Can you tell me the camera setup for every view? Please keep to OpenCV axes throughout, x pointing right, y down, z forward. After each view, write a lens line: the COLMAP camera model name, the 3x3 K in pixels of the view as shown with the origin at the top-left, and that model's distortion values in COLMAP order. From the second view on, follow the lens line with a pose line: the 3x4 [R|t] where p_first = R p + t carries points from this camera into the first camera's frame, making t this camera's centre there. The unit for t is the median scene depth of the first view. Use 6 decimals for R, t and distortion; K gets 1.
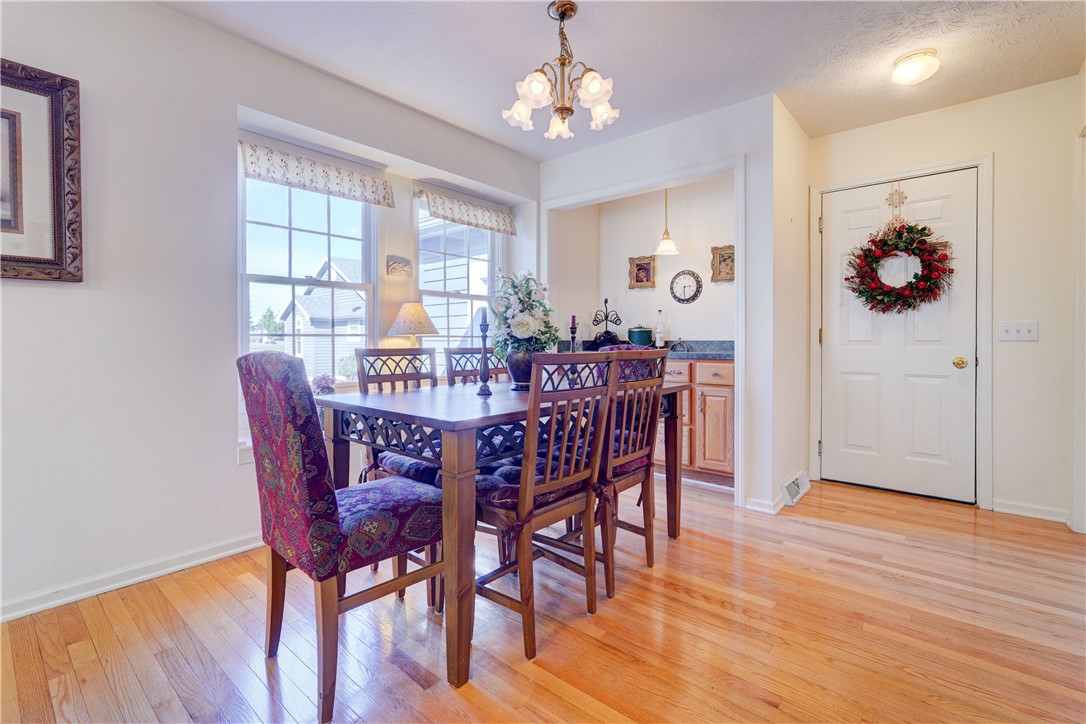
lens RADIAL K [[495.3, 0, 551.1], [0, 495.3, 341.7], [0, 0, 1]] dist [-0.015082, 0.006811]
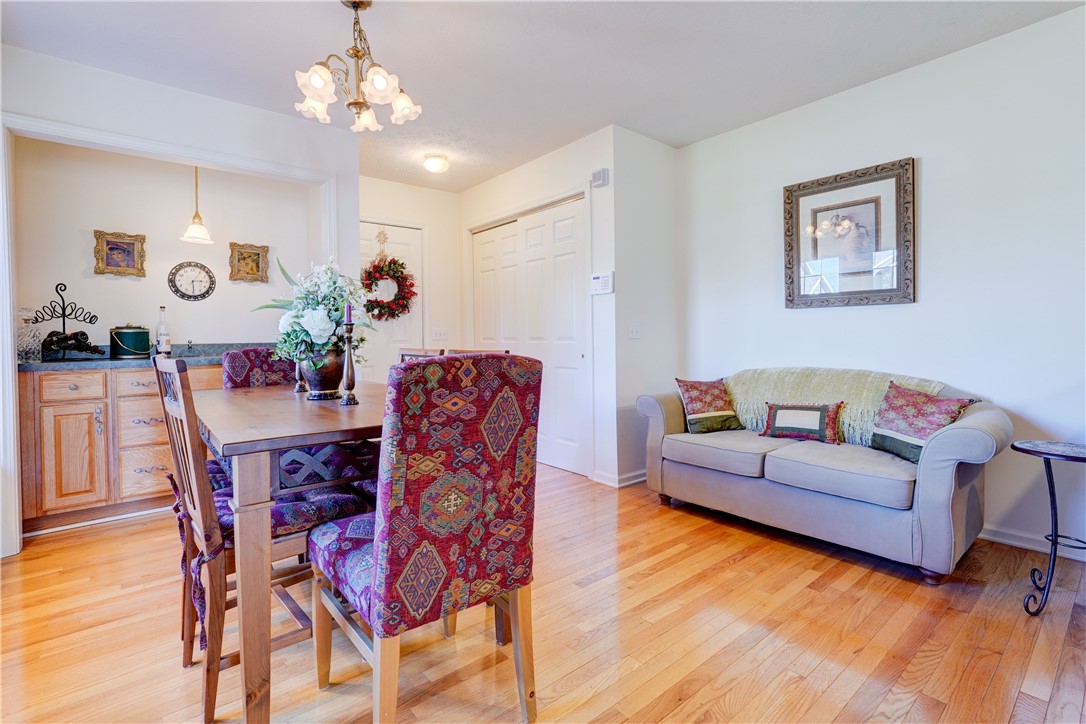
lens RADIAL K [[495.3, 0, 533.8], [0, 495.3, 348.1], [0, 0, 1]] dist [-0.015082, 0.006811]
pose [[0.198950, -0.023185, 0.979735, -0.459553], [0.015181, 0.999673, 0.020574, -0.002636], [-0.979892, 0.010780, 0.199237, 0.248446]]
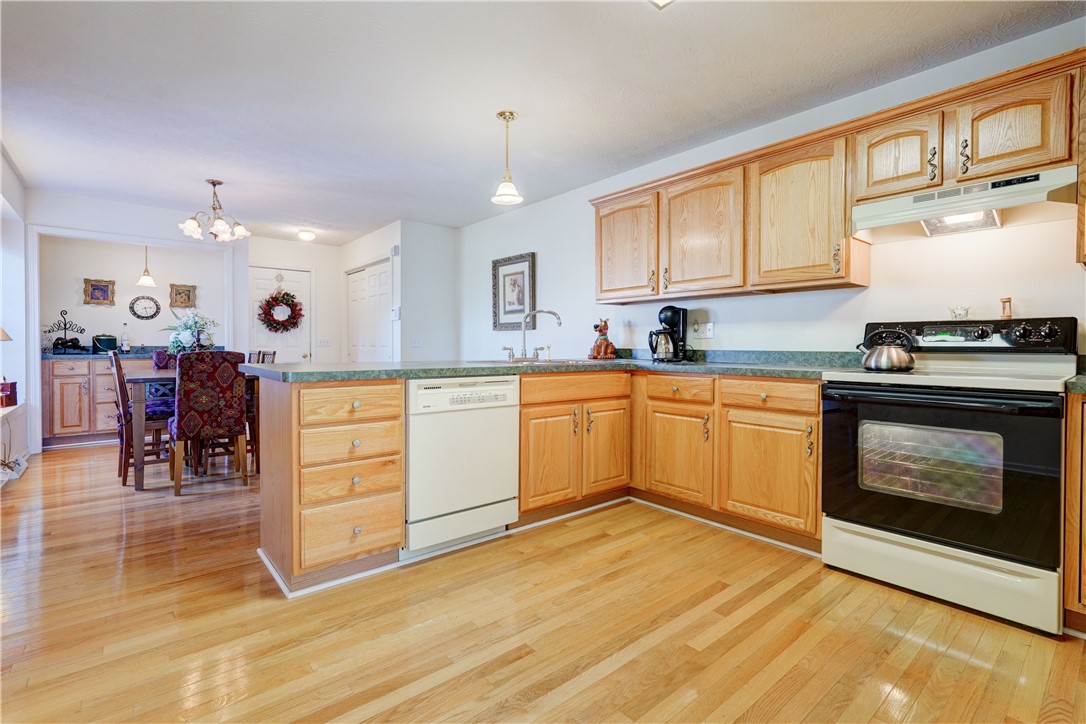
lens RADIAL K [[495.3, 0, 549.1], [0, 495.3, 356.1], [0, 0, 1]] dist [-0.015082, 0.006811]
pose [[0.168798, -0.020063, 0.985446, -0.933045], [-0.000568, 0.999791, 0.020453, -0.001973], [-0.985651, -0.004012, 0.168751, -0.382403]]
